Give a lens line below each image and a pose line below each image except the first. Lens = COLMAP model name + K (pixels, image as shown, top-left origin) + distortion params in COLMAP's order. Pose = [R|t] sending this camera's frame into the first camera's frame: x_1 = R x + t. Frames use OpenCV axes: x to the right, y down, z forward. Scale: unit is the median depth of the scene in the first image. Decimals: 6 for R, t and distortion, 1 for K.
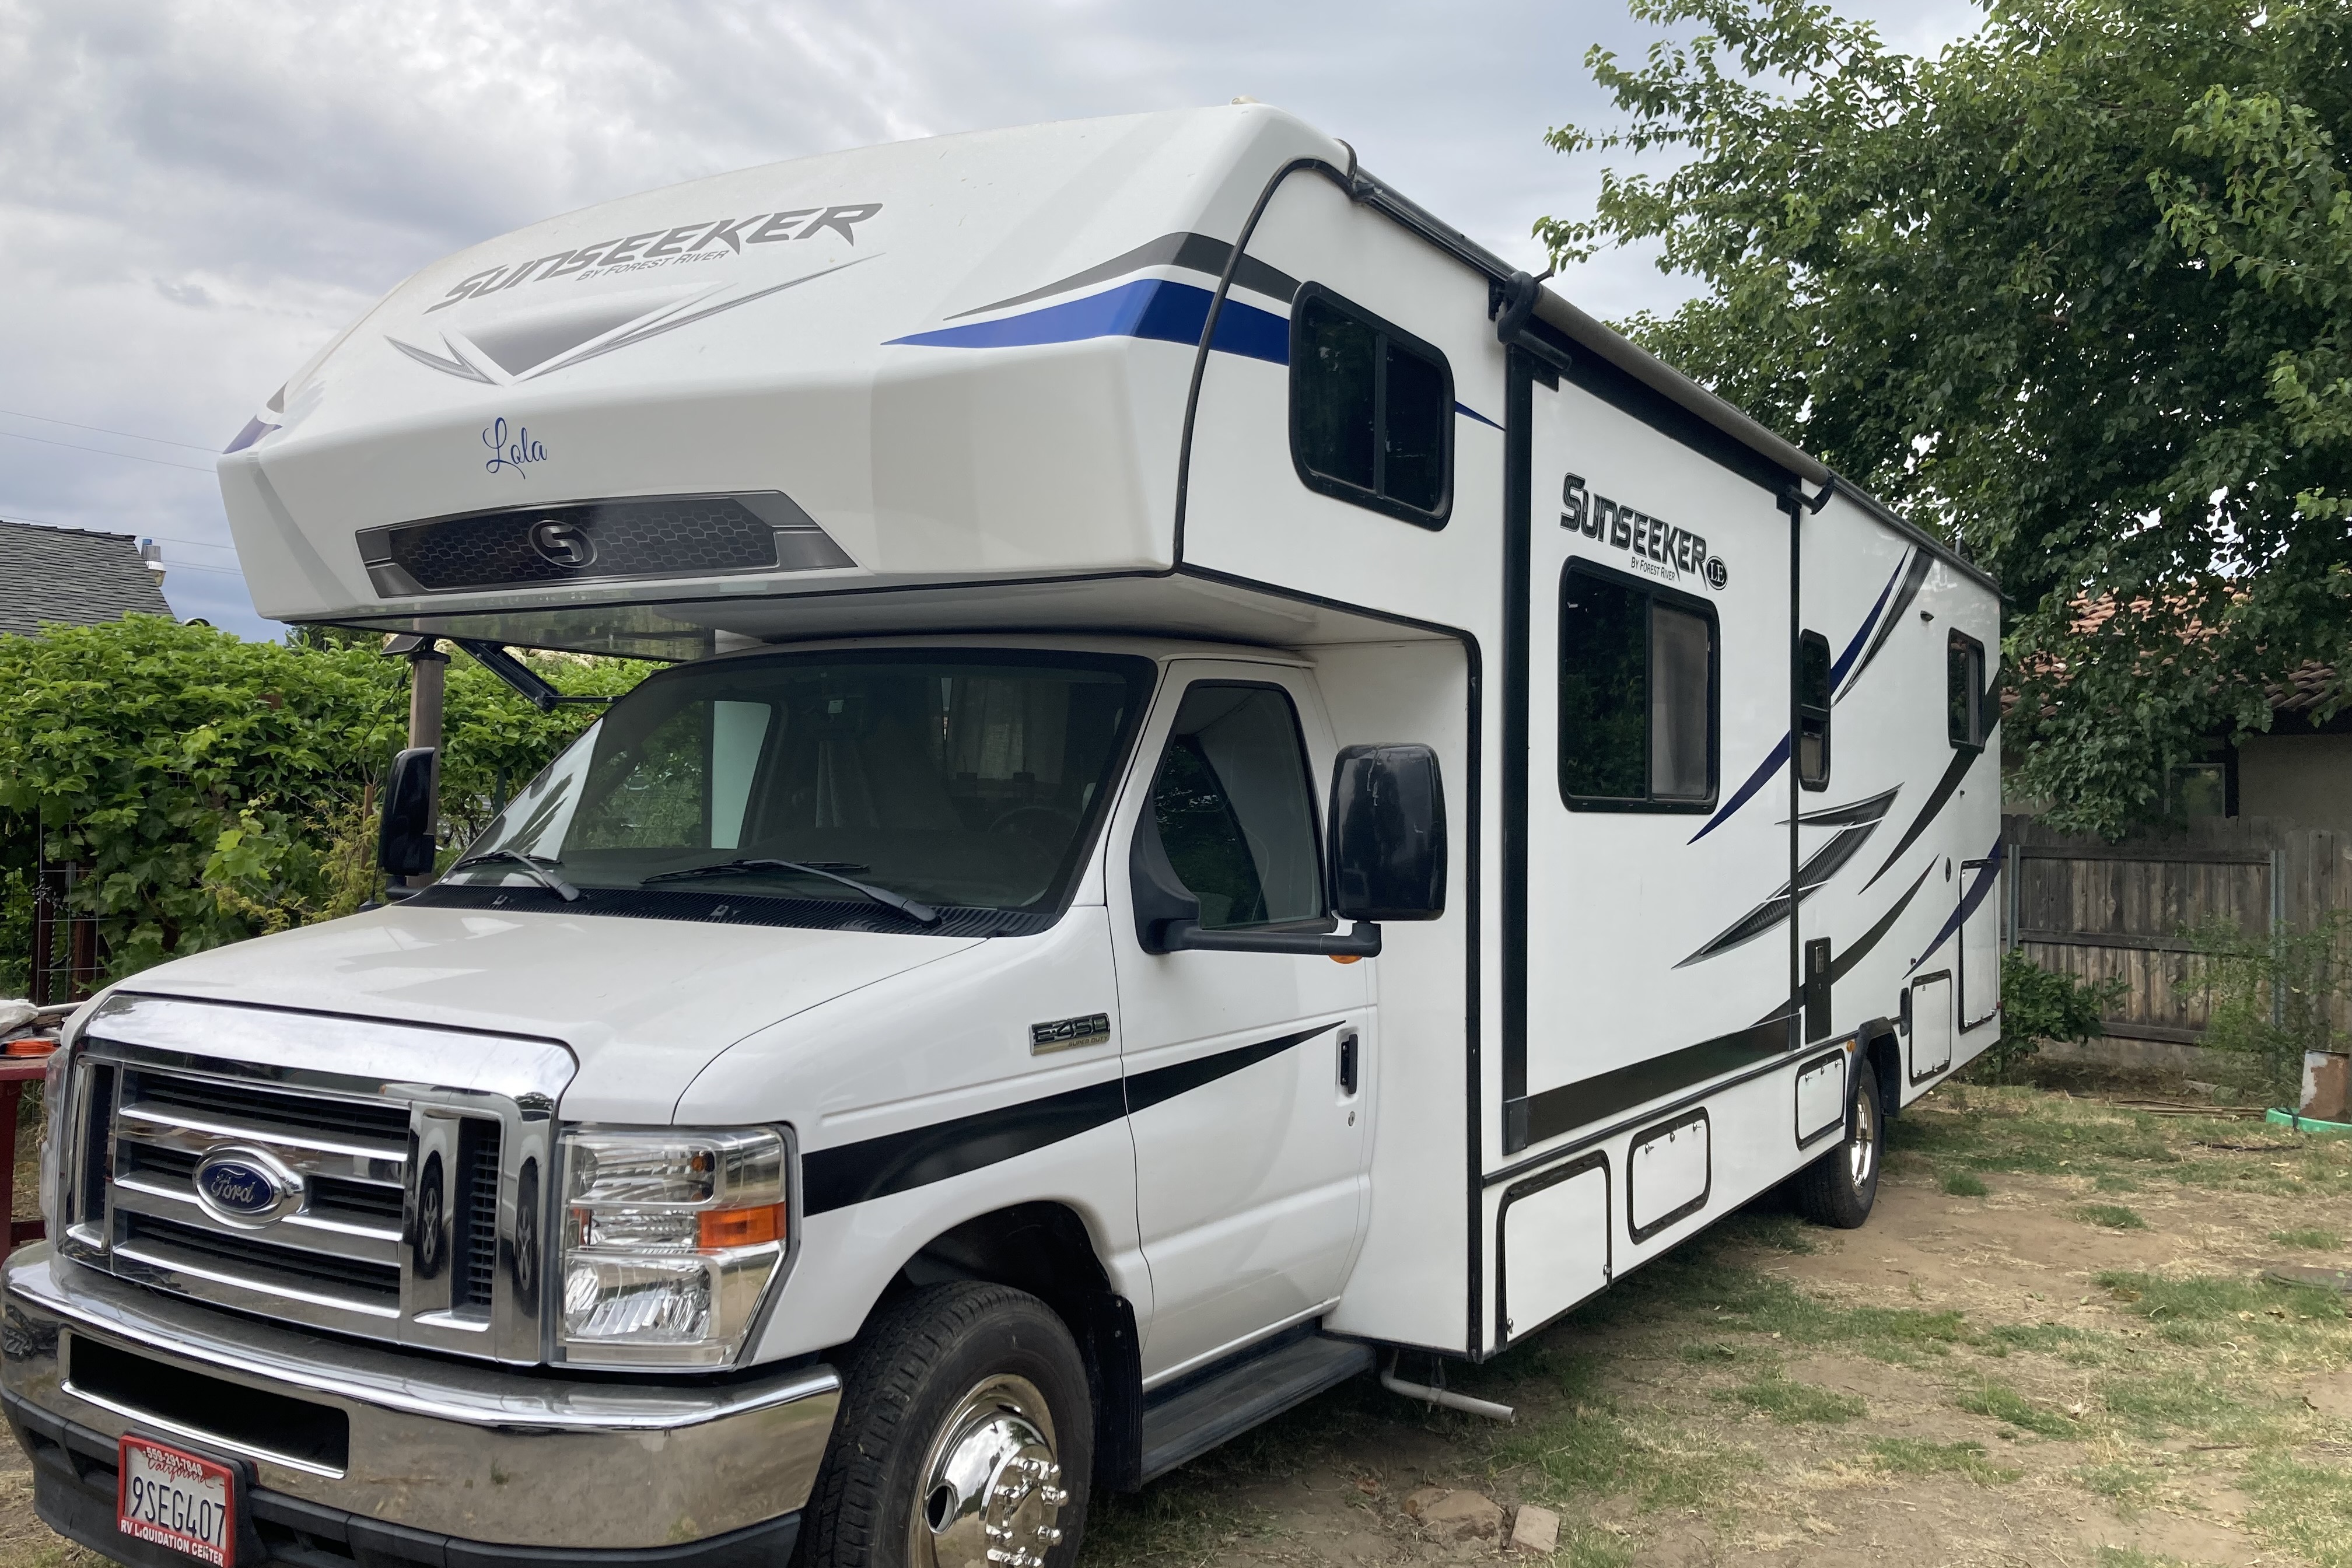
lens RADIAL K [[1987.7, 0, 1236.5], [0, 1987.7, 760.0], [0, 0, 1]] dist [0.030653, -0.023259]
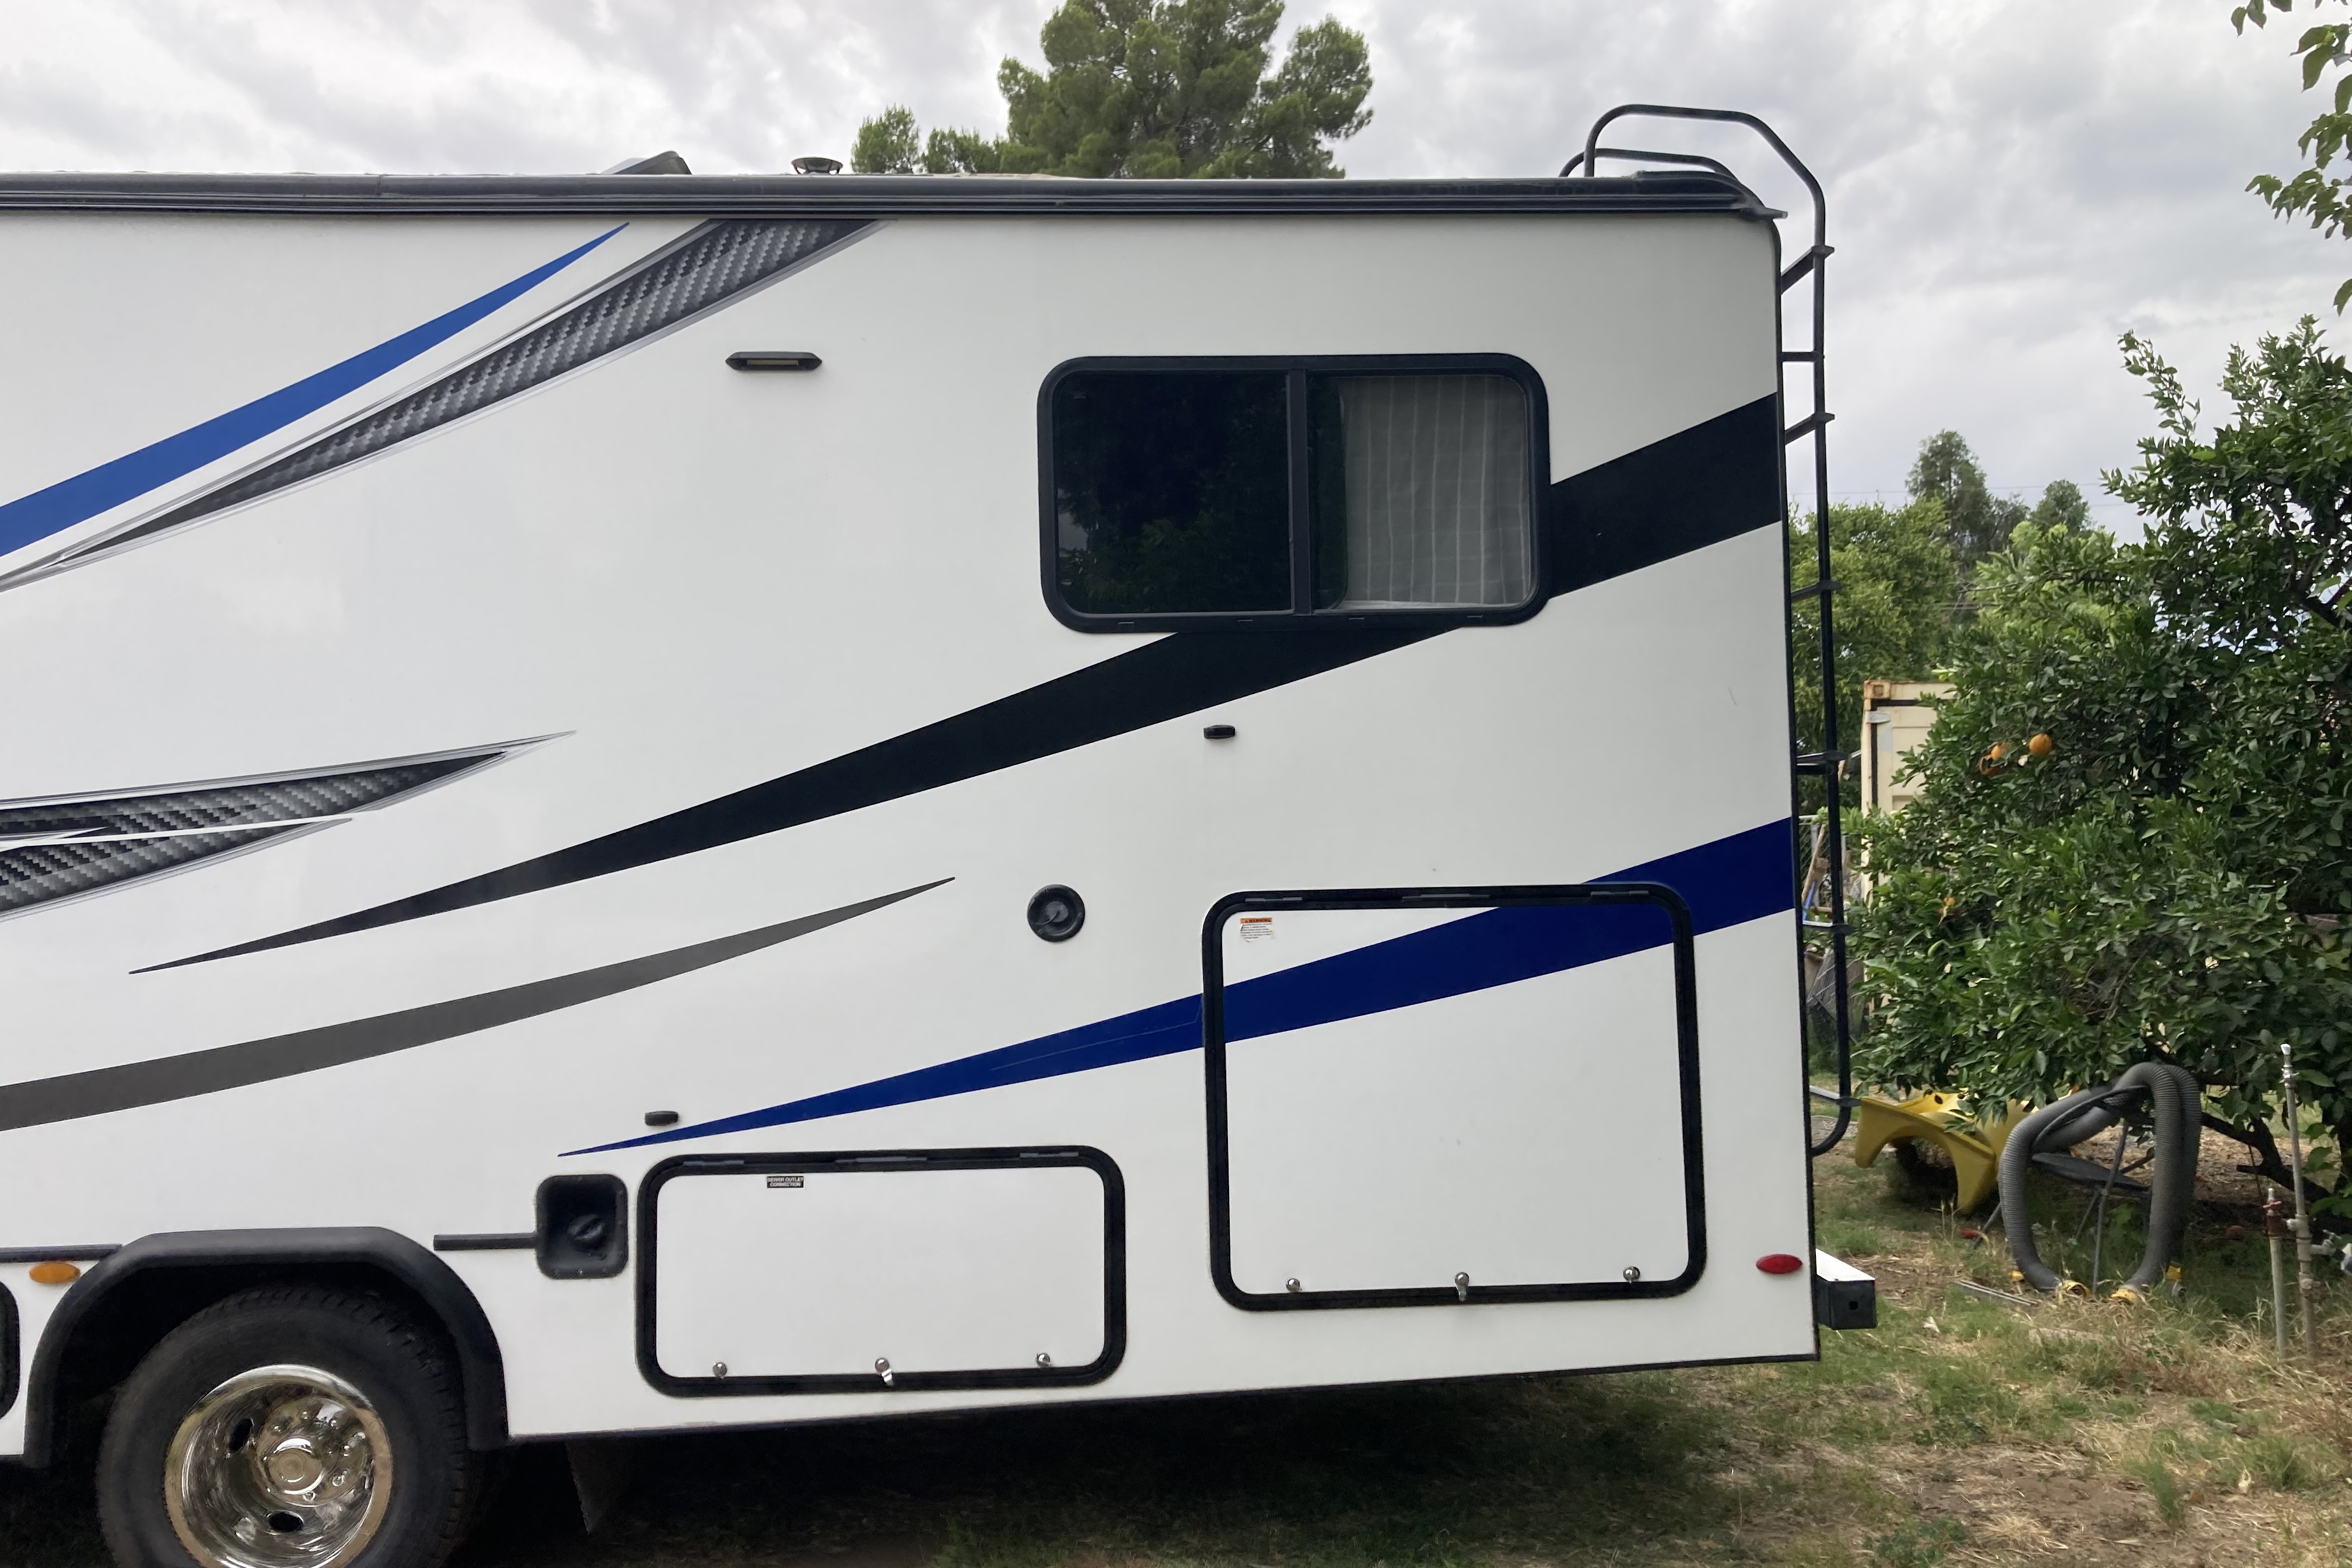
lens RADIAL K [[1987.7, 0, 1134.6], [0, 1987.7, 748.9], [0, 0, 1]] dist [0.030653, -0.023259]
pose [[0.552074, -0.071026, -0.830764, 1.480441], [0.054485, 0.997309, -0.049057, 0.084098], [0.832013, -0.018182, 0.554458, 1.574930]]
